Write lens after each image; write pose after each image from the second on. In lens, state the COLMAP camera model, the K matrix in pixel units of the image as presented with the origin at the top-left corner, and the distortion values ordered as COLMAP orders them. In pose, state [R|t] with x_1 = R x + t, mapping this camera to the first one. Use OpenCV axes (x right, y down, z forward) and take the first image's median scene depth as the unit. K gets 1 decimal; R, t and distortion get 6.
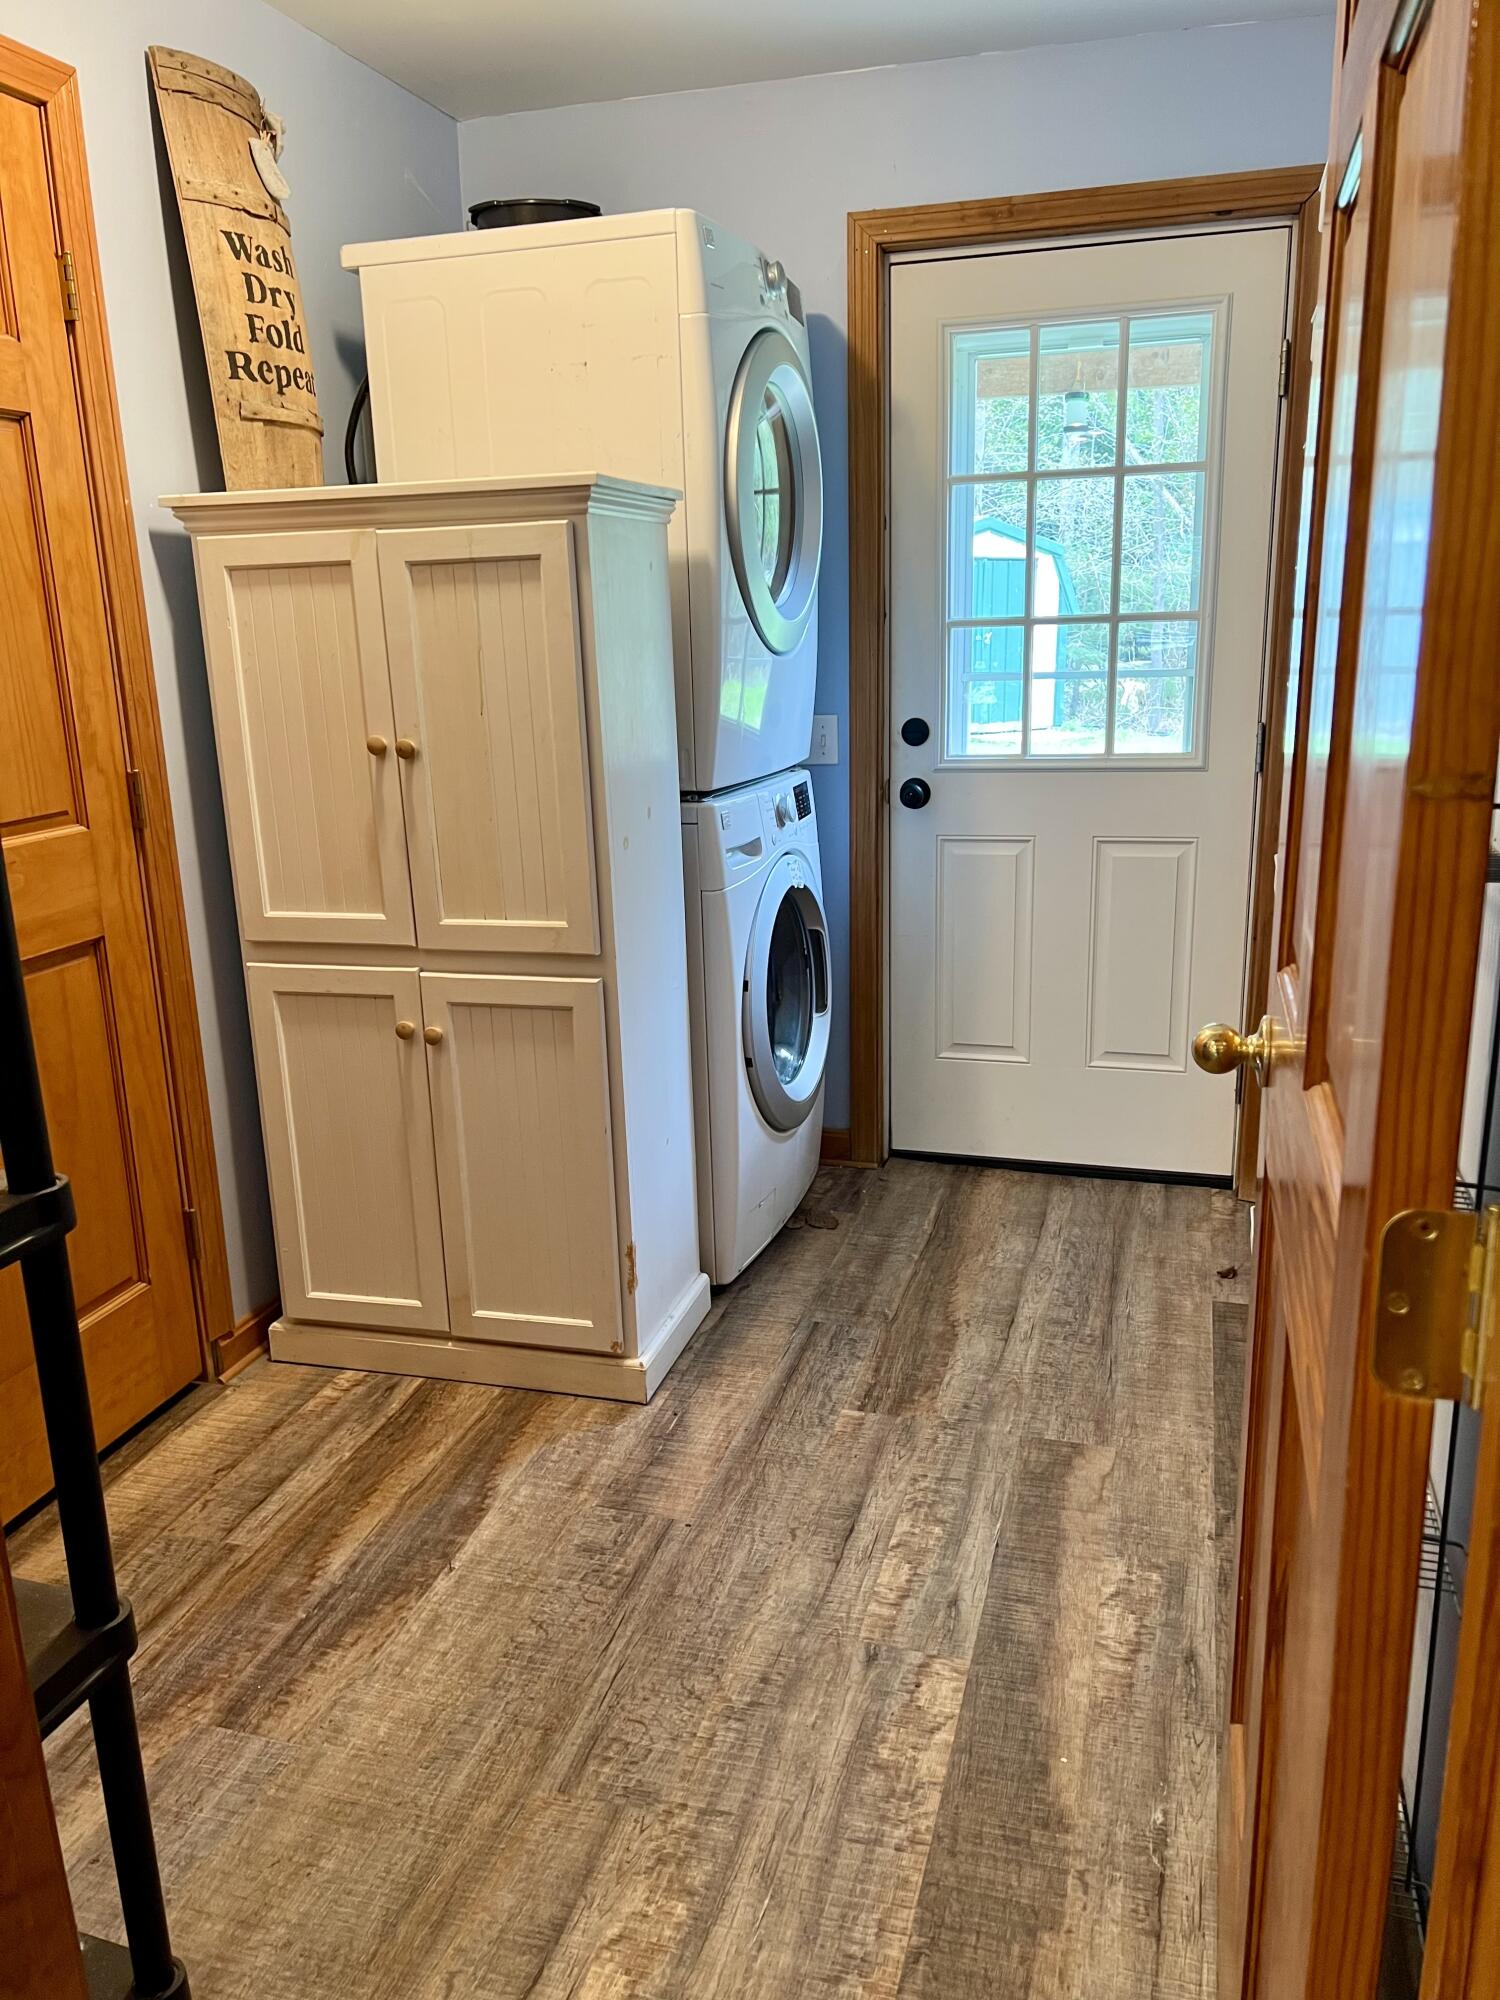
lens RADIAL K [[1511.3, 0, 748.6], [0, 1511.3, 1000.2], [0, 0, 1]] dist [0.051857, -0.066372]
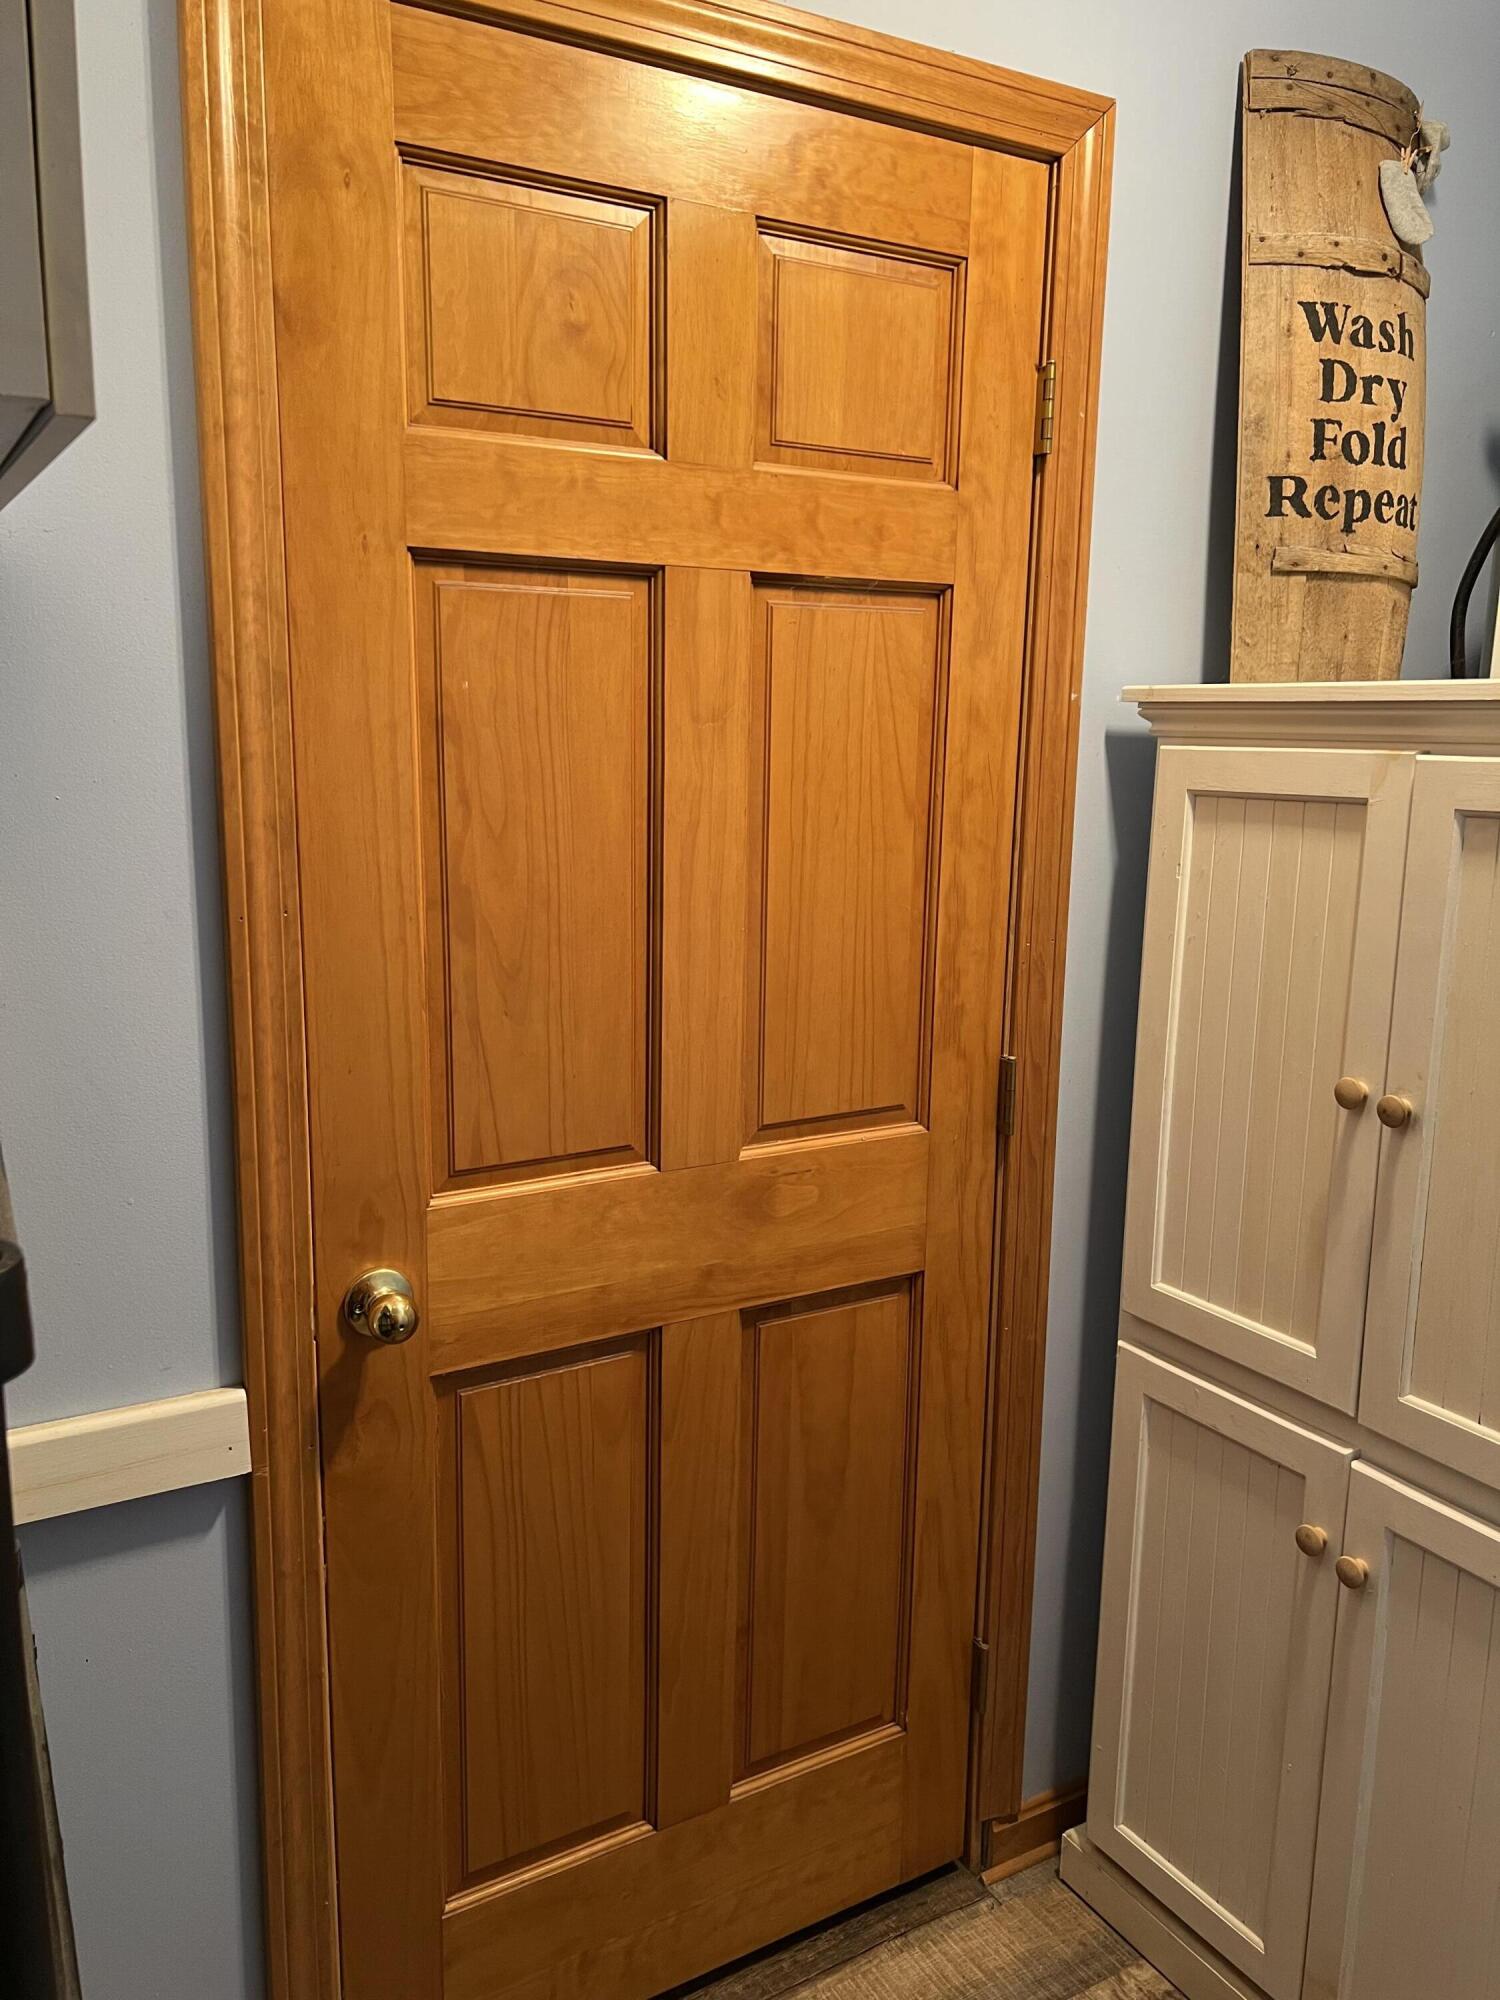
lens RADIAL K [[1511.3, 0, 742.7], [0, 1511.3, 998.2], [0, 0, 1]] dist [0.051857, -0.066372]
pose [[0.720340, 0.169873, -0.672498, -0.014468], [-0.206829, 0.978044, 0.025511, -0.167231], [0.662066, 0.120716, 0.739659, 0.370832]]
